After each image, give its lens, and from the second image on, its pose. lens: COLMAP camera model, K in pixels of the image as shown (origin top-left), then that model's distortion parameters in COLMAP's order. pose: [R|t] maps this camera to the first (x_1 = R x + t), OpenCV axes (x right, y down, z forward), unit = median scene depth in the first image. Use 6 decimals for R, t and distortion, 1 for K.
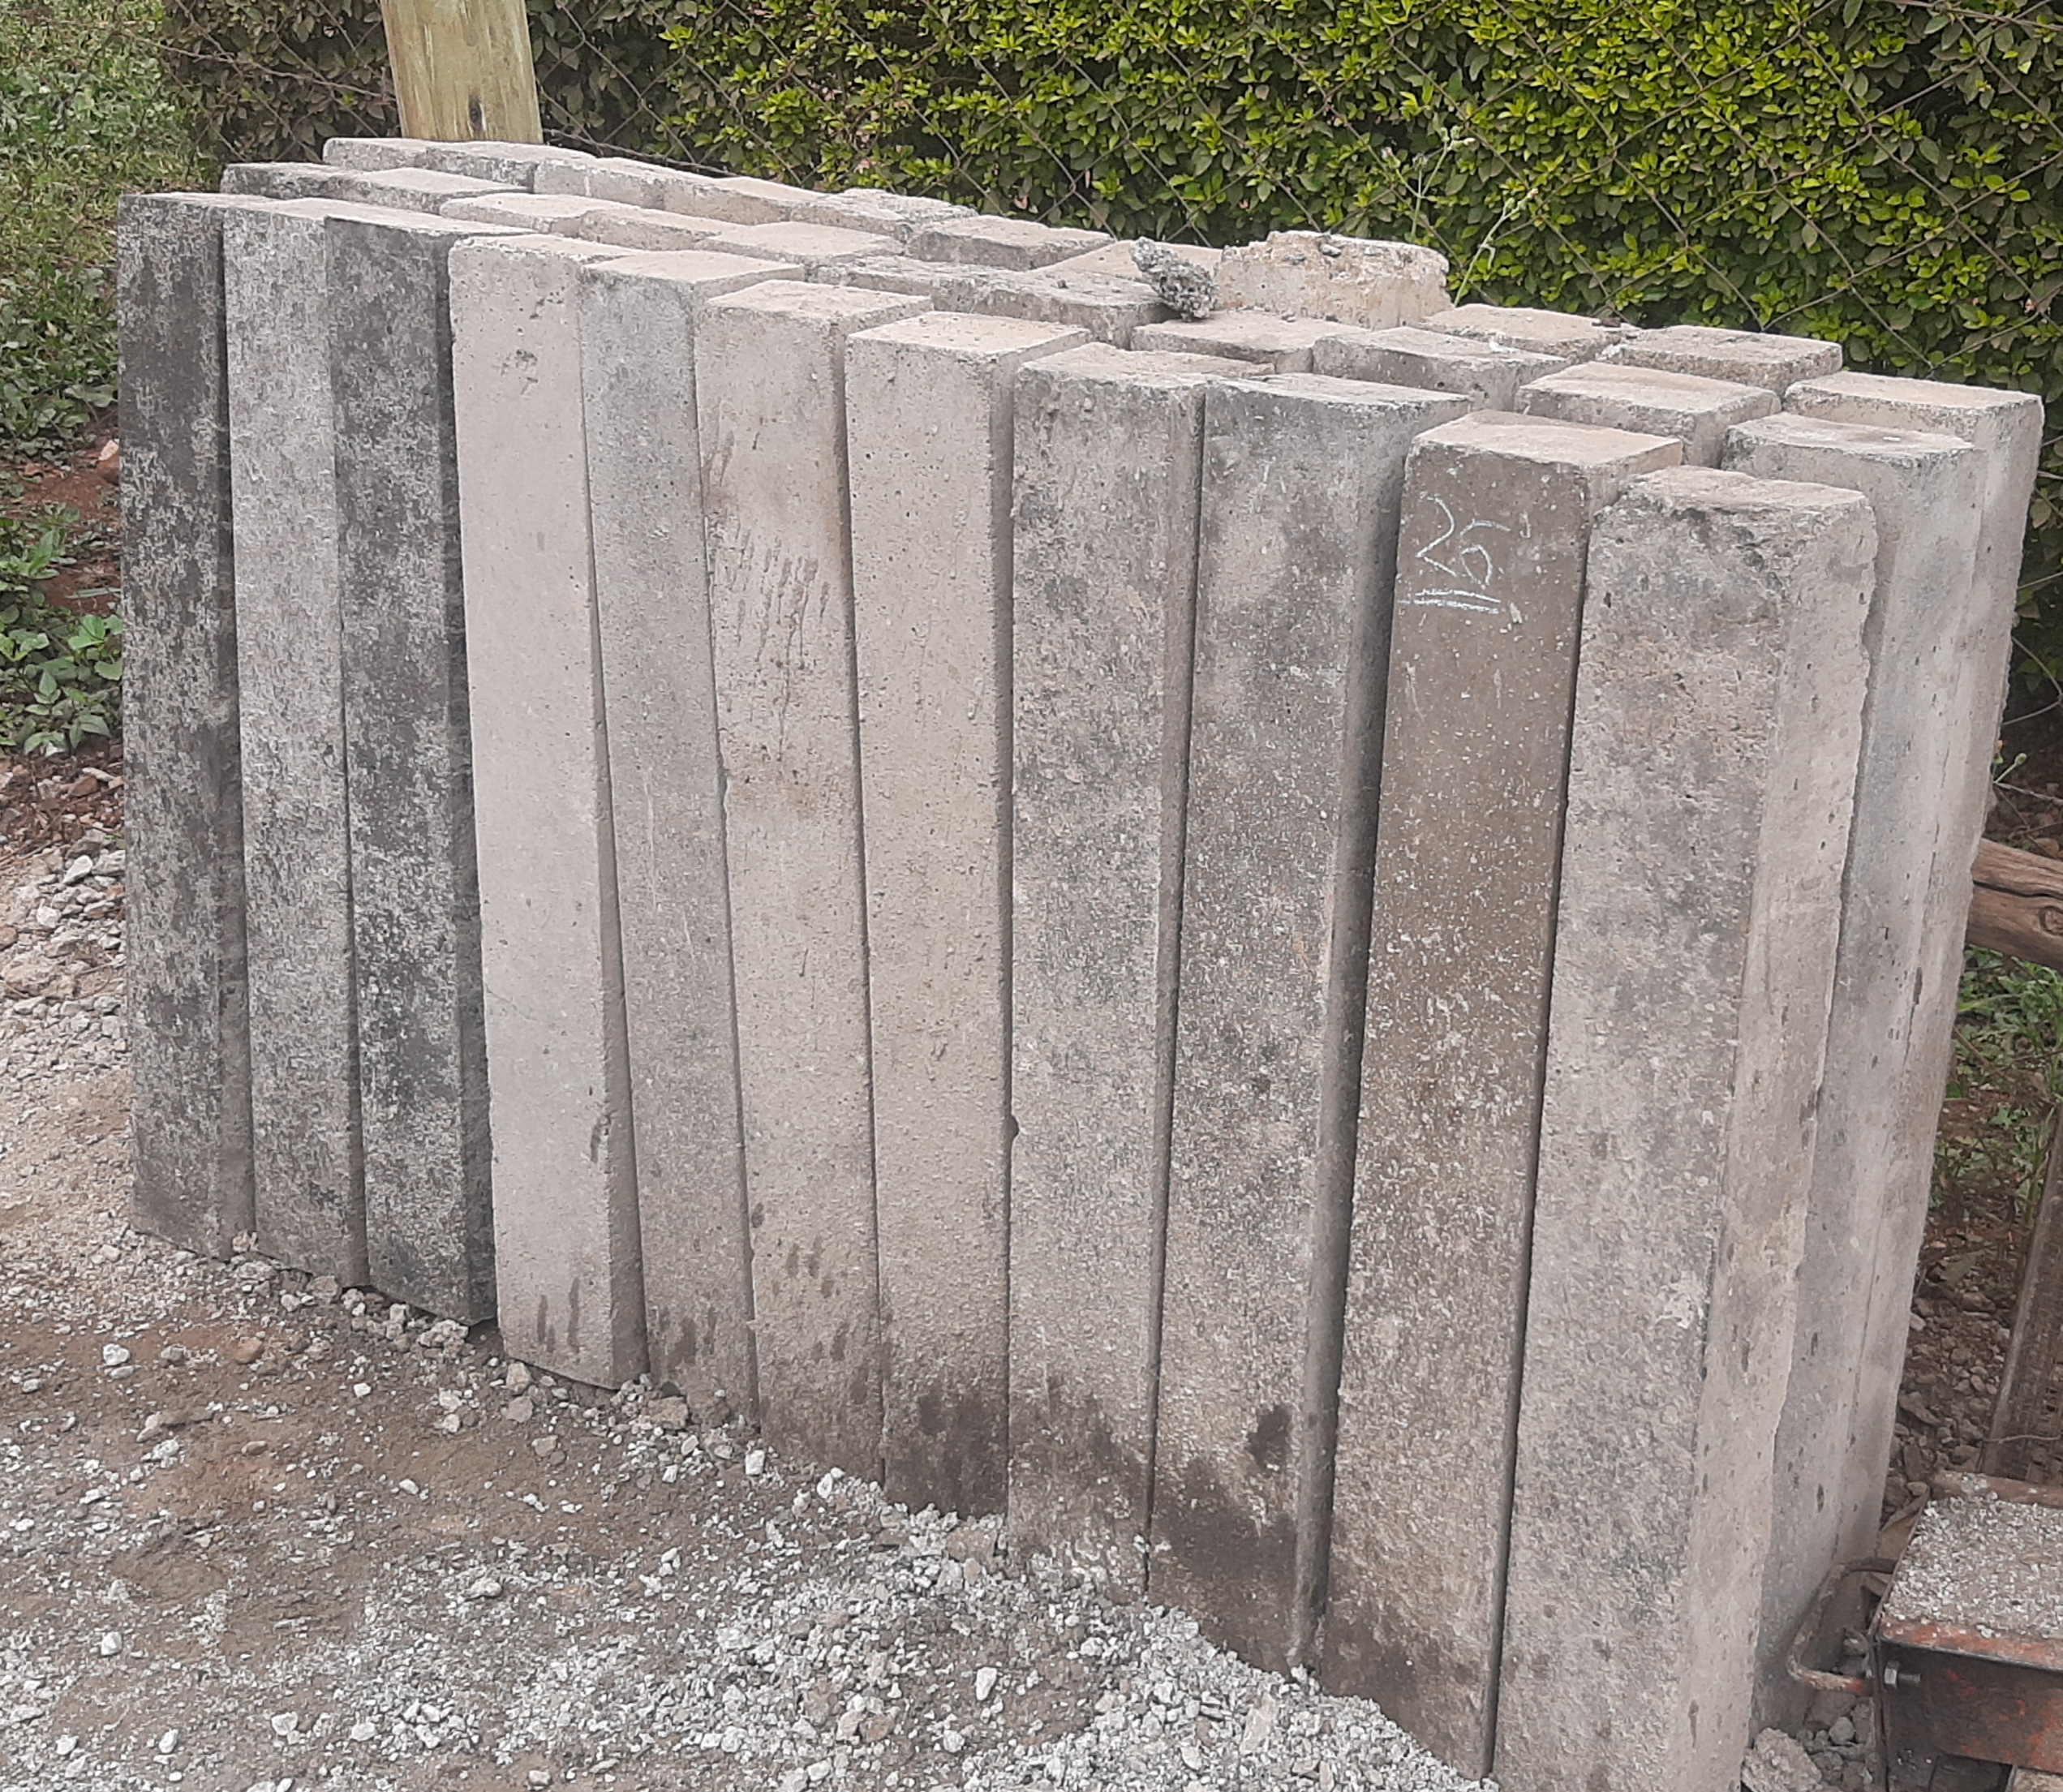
lens RADIAL K [[1932.3, 0, 1031.5], [0, 1932.3, 896.0], [0, 0, 1]] dist [0.026866, -0.023941]
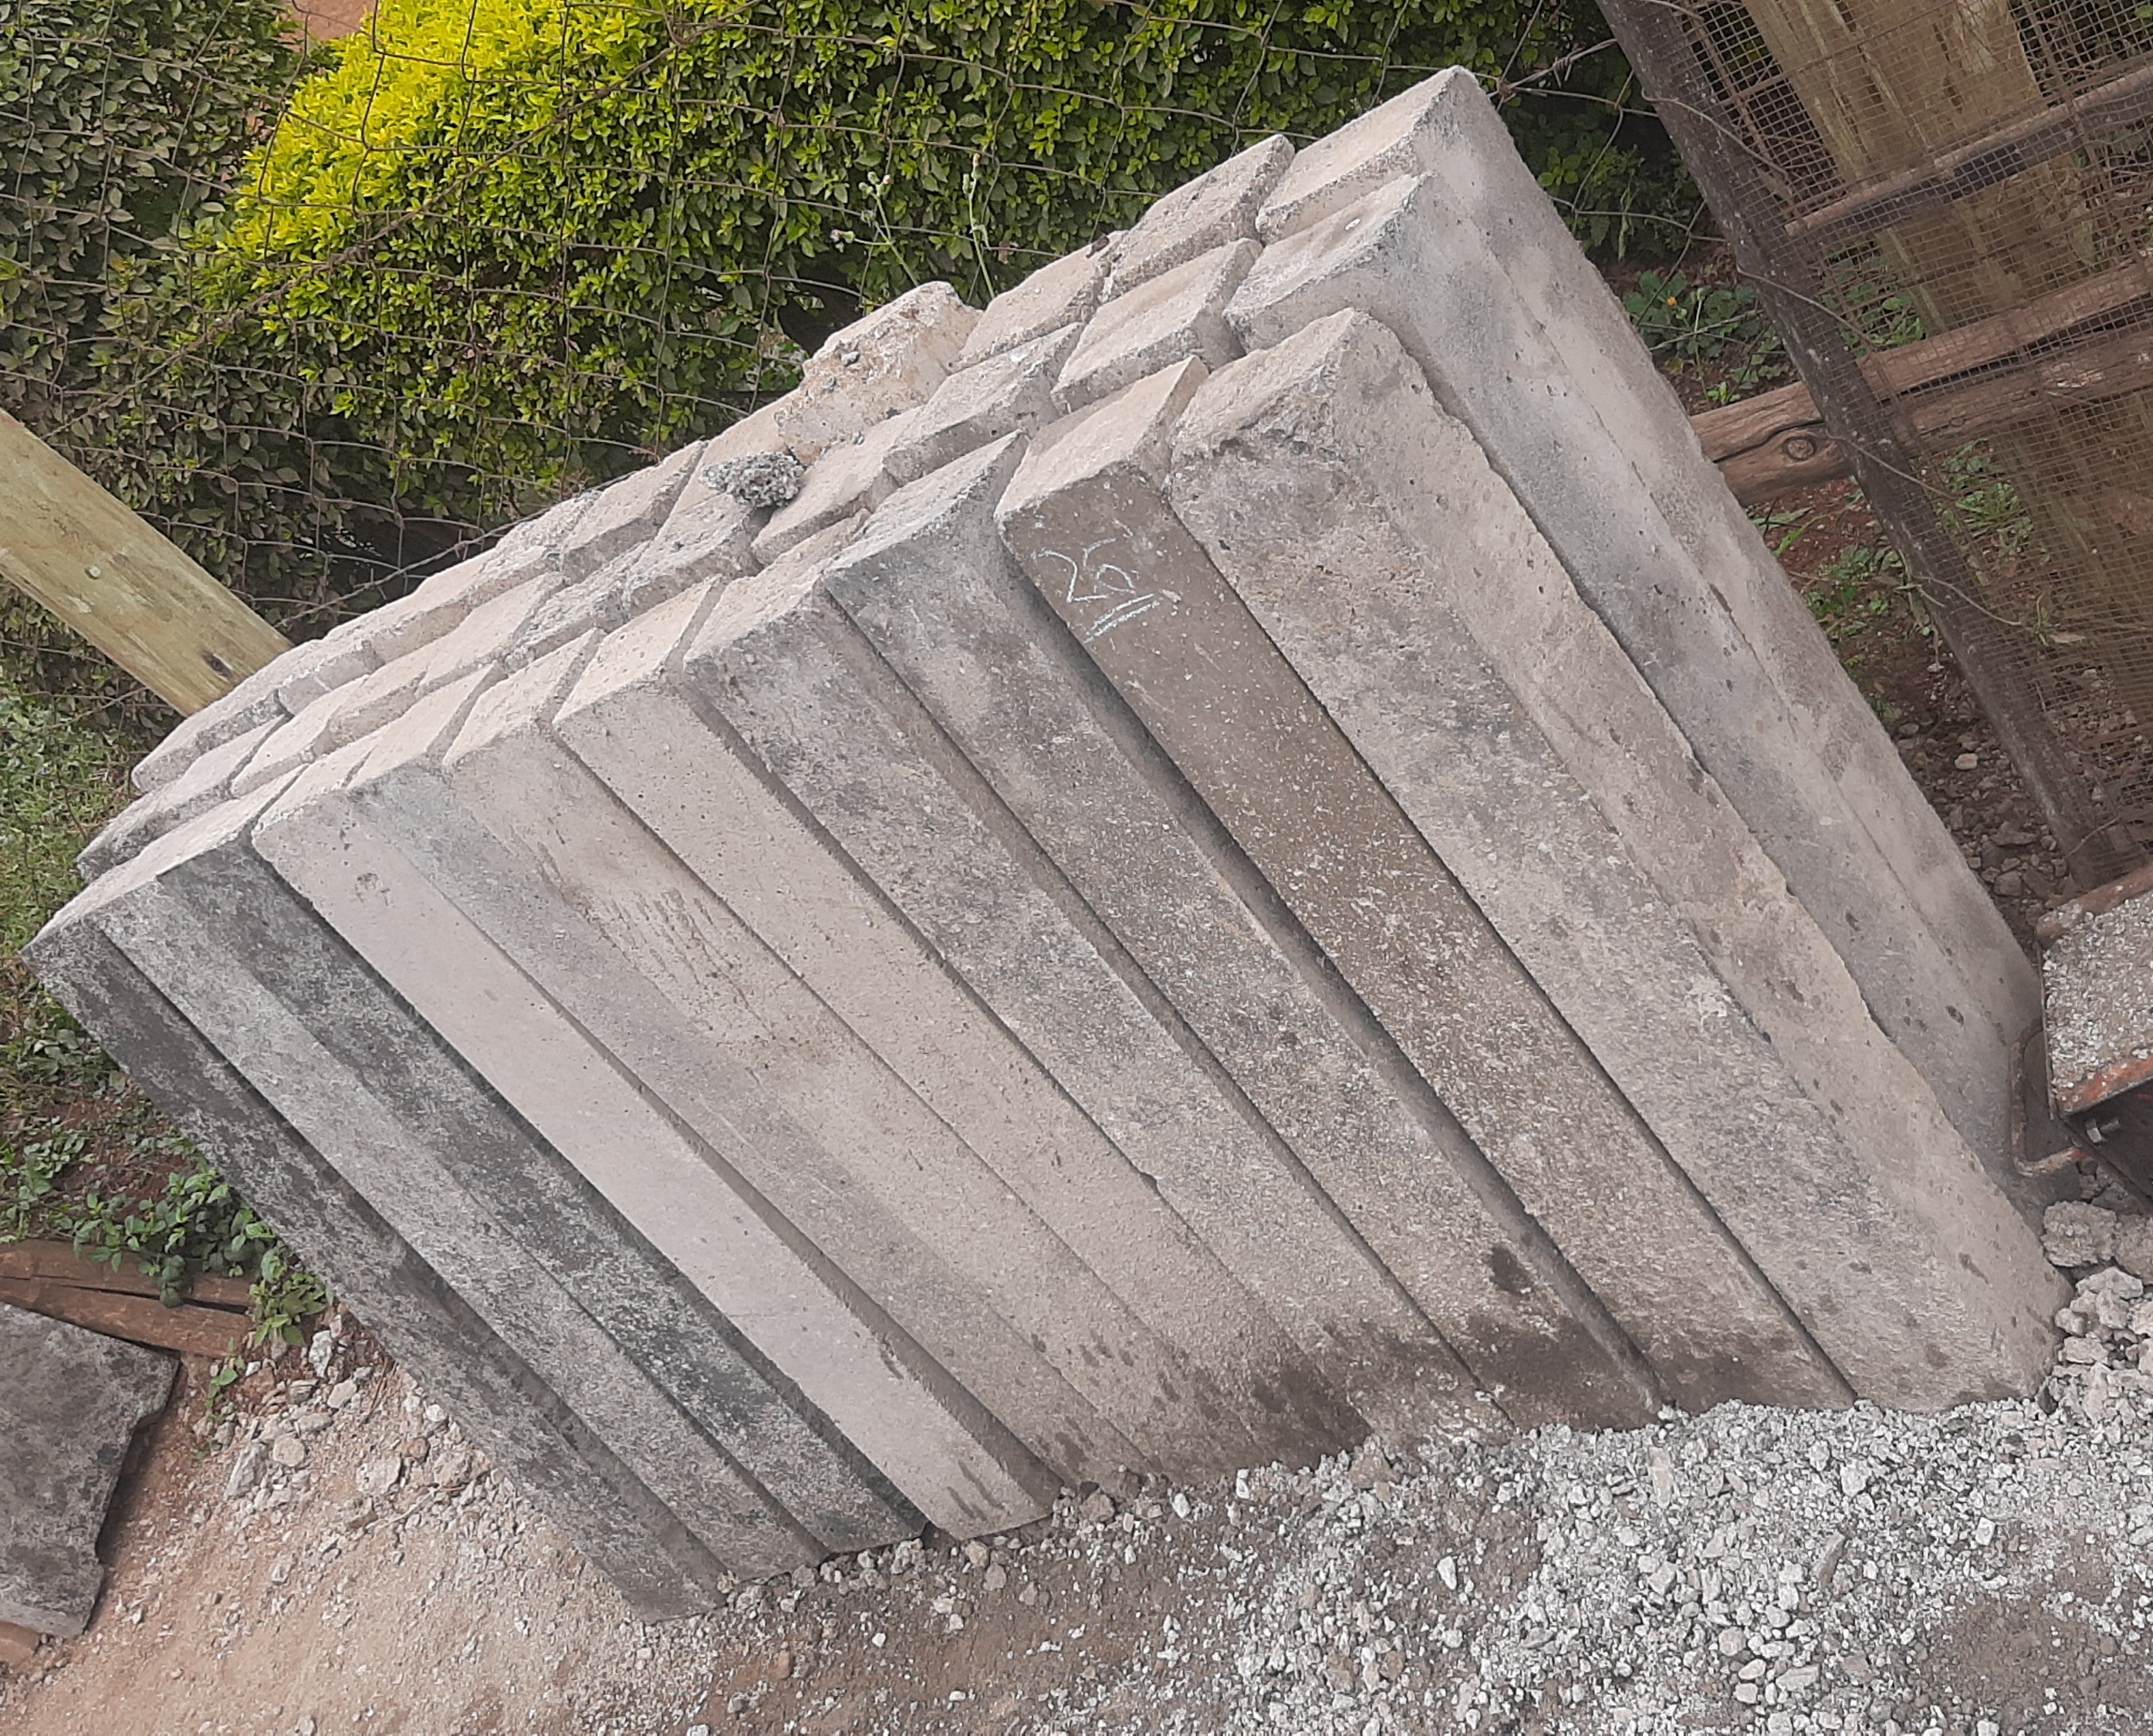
lens RADIAL K [[1823.3, 0, 1127.7], [0, 1823.3, 868.4], [0, 0, 1]] dist [0.017776, 0.003091]
pose [[0.777428, -0.619189, -0.110498, 0.194811], [0.627328, 0.776029, 0.065103, -0.086409], [0.045438, -0.119931, 0.991742, 0.007855]]
